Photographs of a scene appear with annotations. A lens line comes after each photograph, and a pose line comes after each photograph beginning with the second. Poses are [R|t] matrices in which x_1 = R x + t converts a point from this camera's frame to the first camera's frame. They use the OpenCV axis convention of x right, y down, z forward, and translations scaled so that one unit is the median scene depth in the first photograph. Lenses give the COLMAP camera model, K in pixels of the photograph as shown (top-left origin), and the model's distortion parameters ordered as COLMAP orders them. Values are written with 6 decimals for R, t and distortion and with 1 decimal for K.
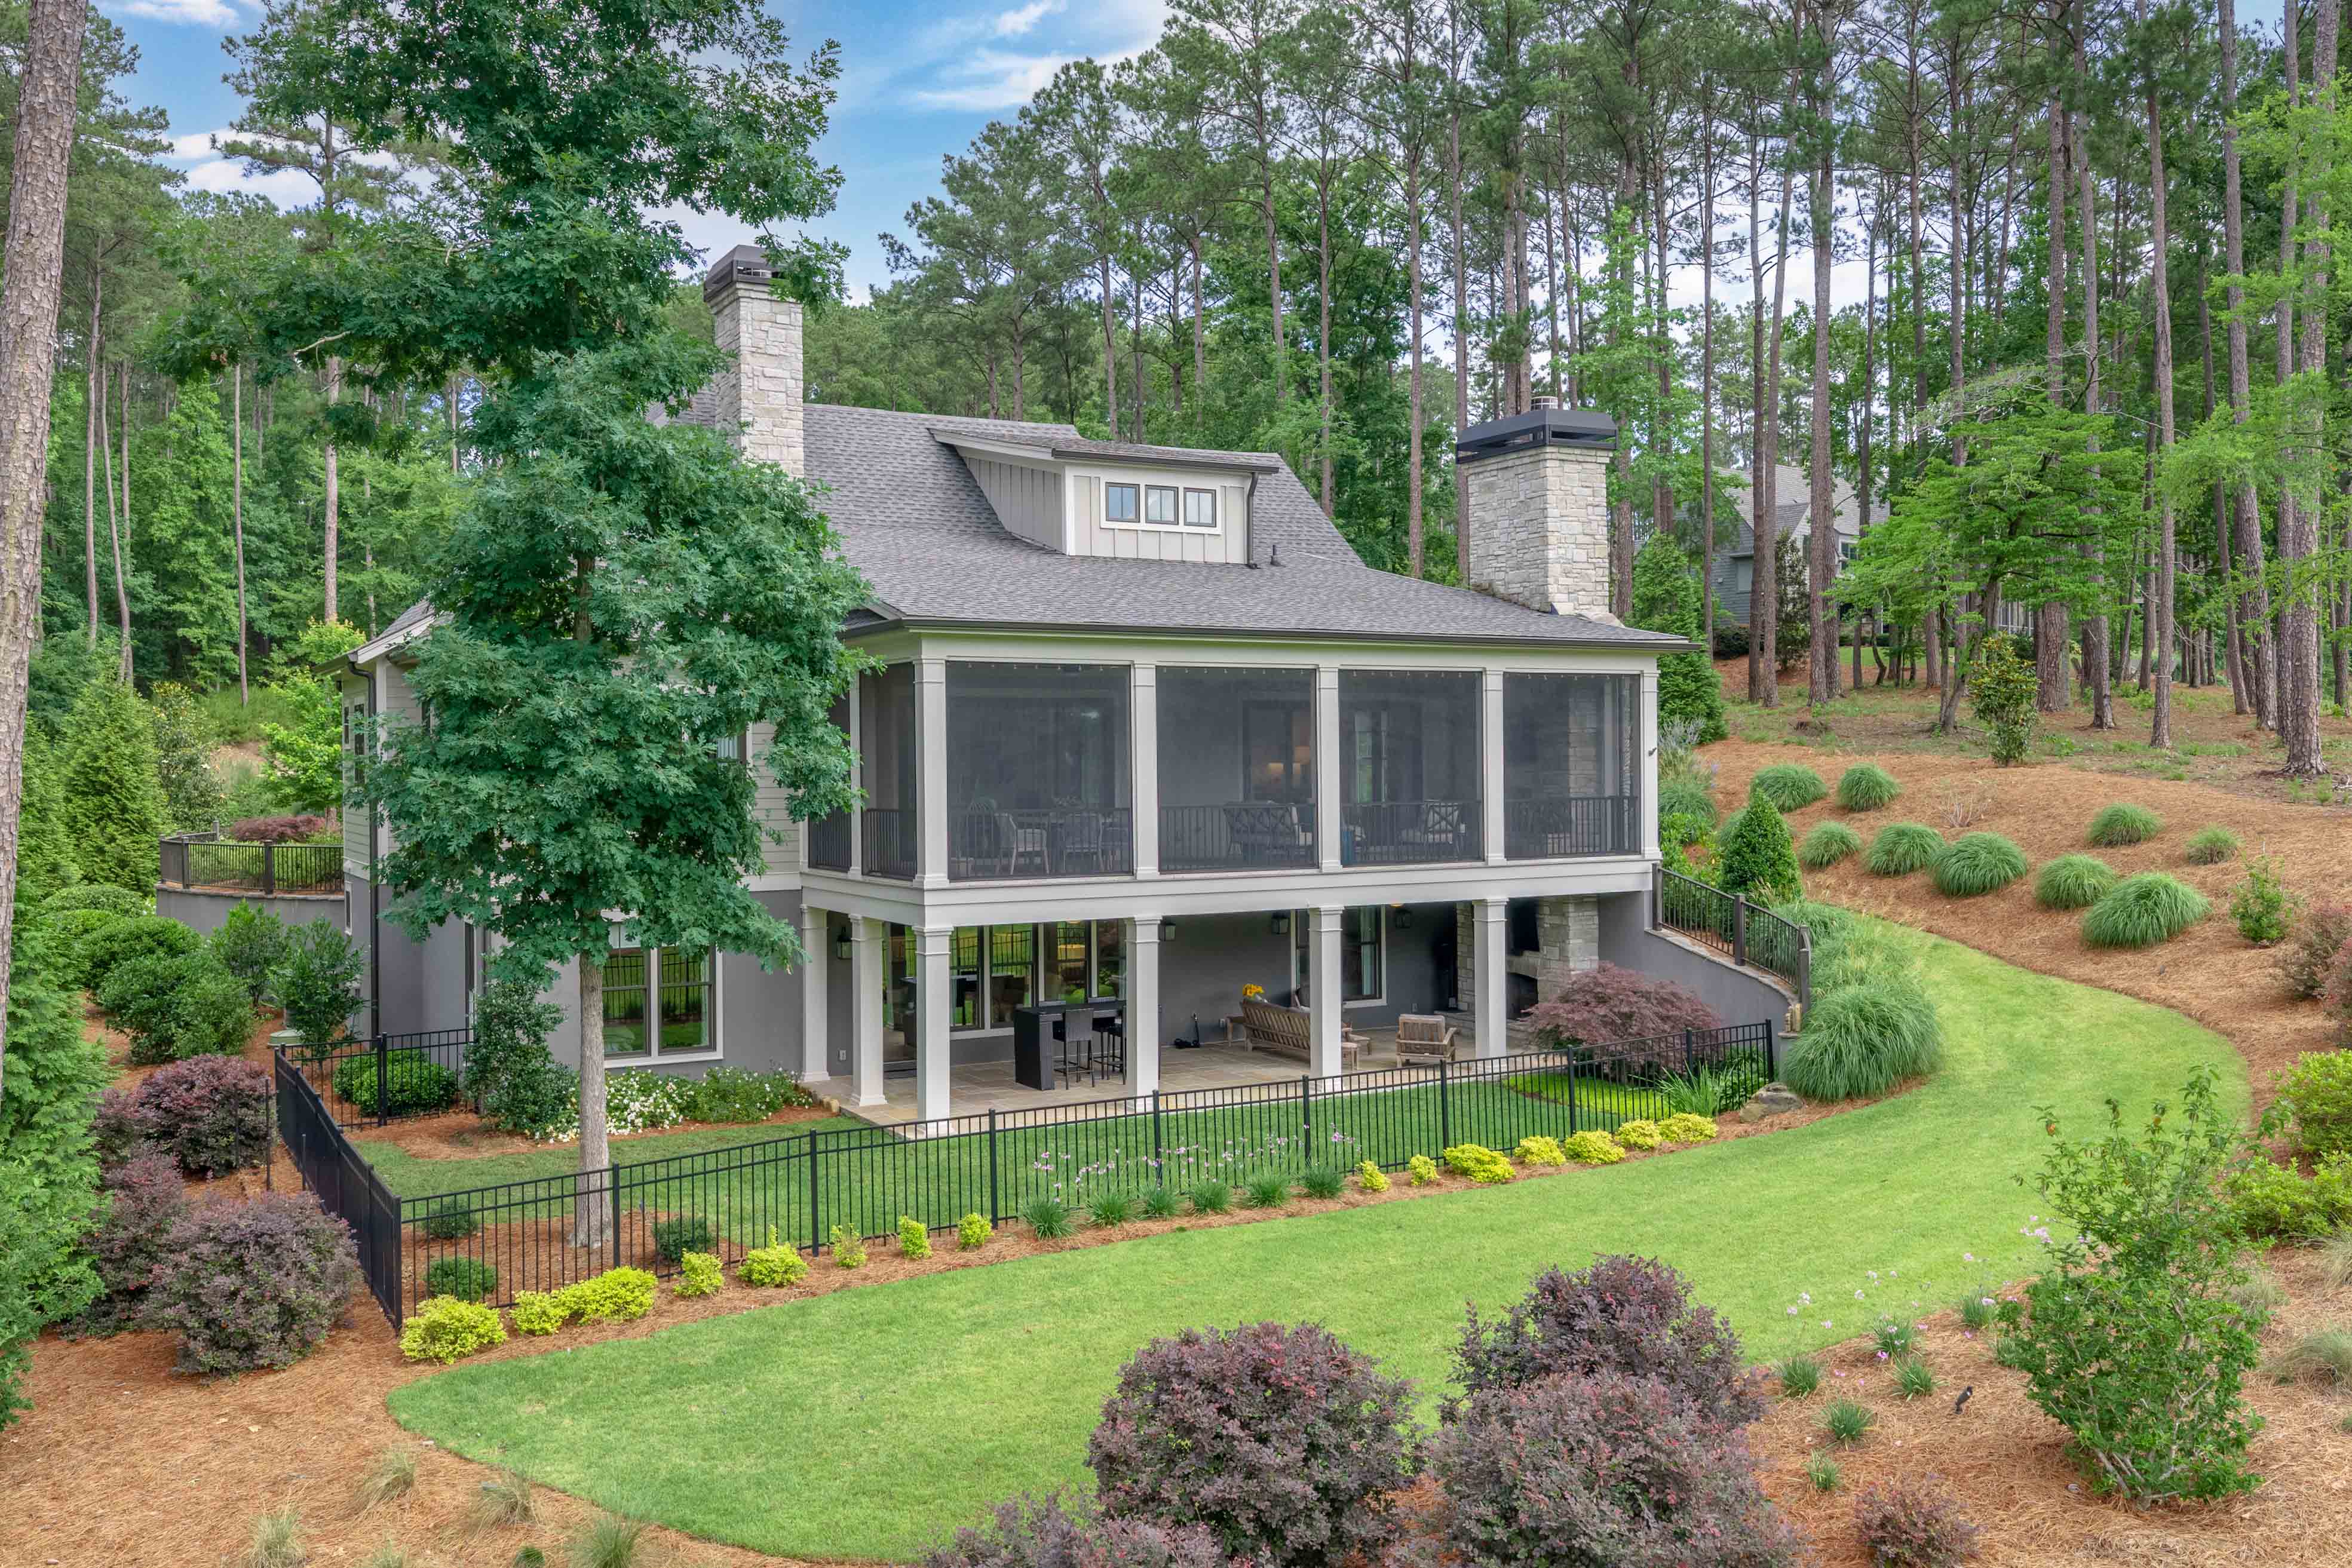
lens RADIAL K [[1964.9, 0, 1172.2], [0, 1964.9, 807.3], [0, 0, 1]] dist [0.019870, -0.010722]
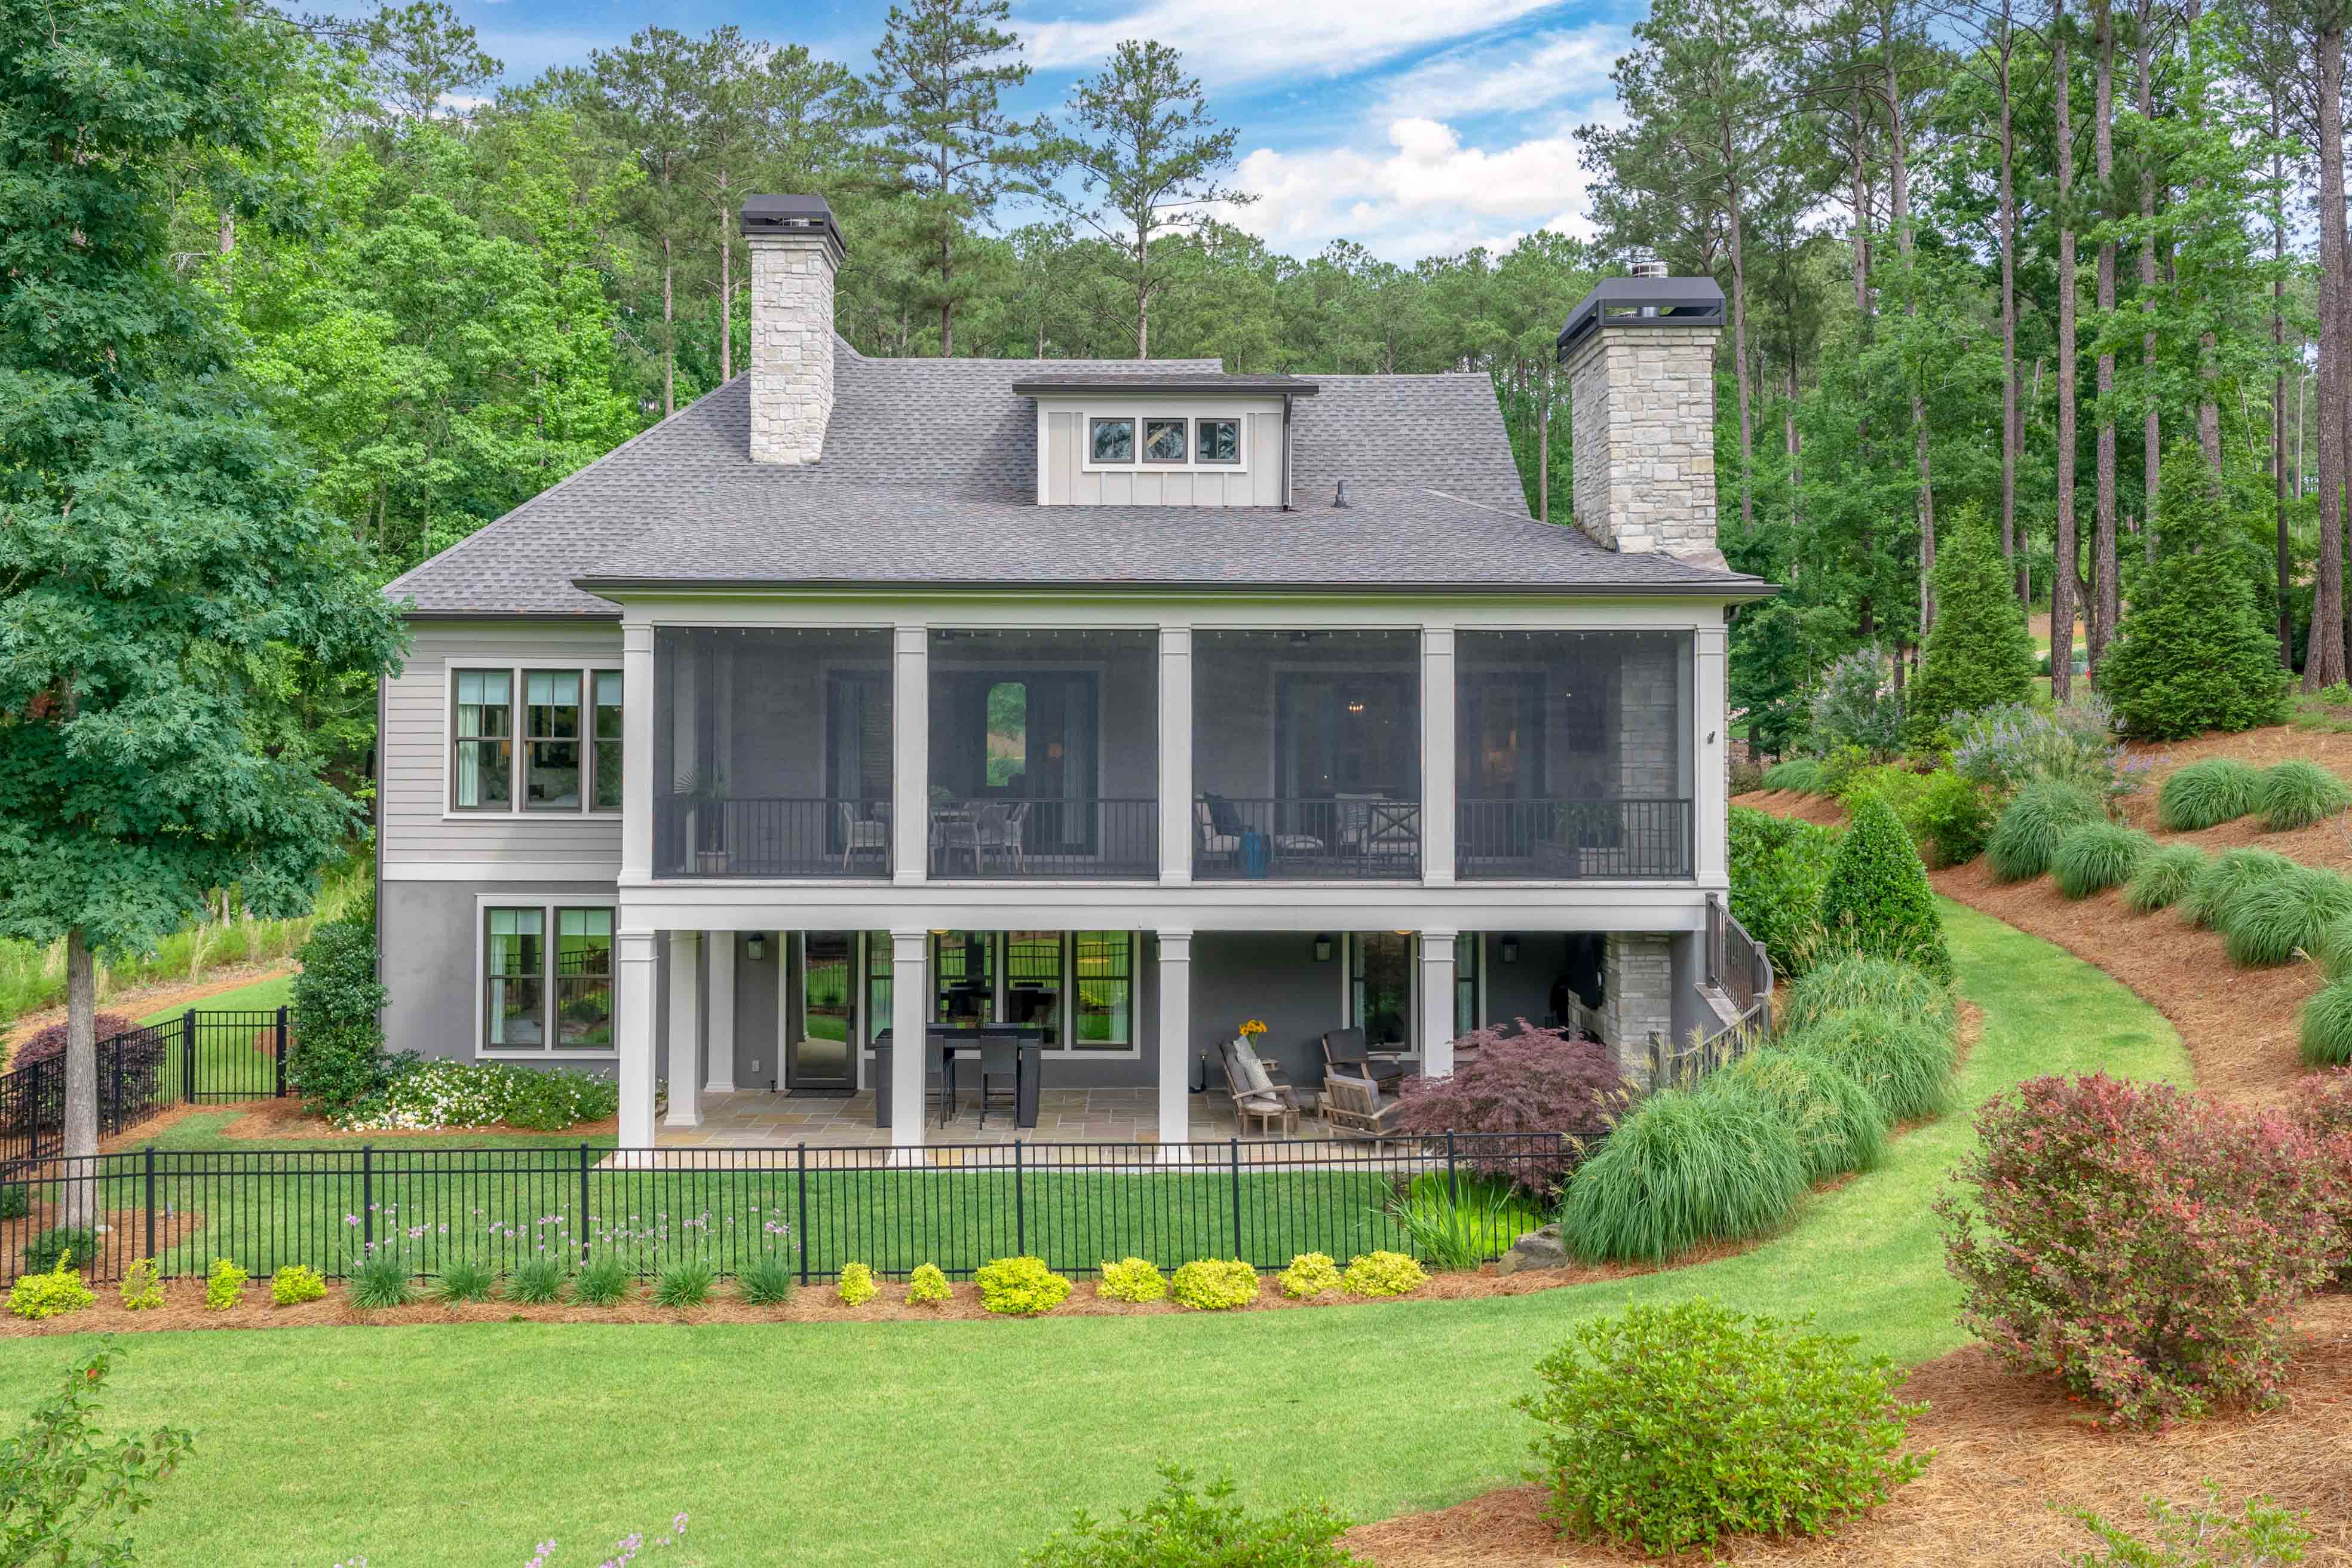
lens RADIAL K [[1979.5, 0, 1177.5], [0, 1979.5, 749.9], [0, 0, 1]] dist [0.037943, -0.091443]
pose [[0.879090, 0.009326, -0.476565, 0.414418], [-0.020426, 0.999627, -0.018118, -0.006544], [0.476218, 0.025662, 0.878952, 0.267089]]
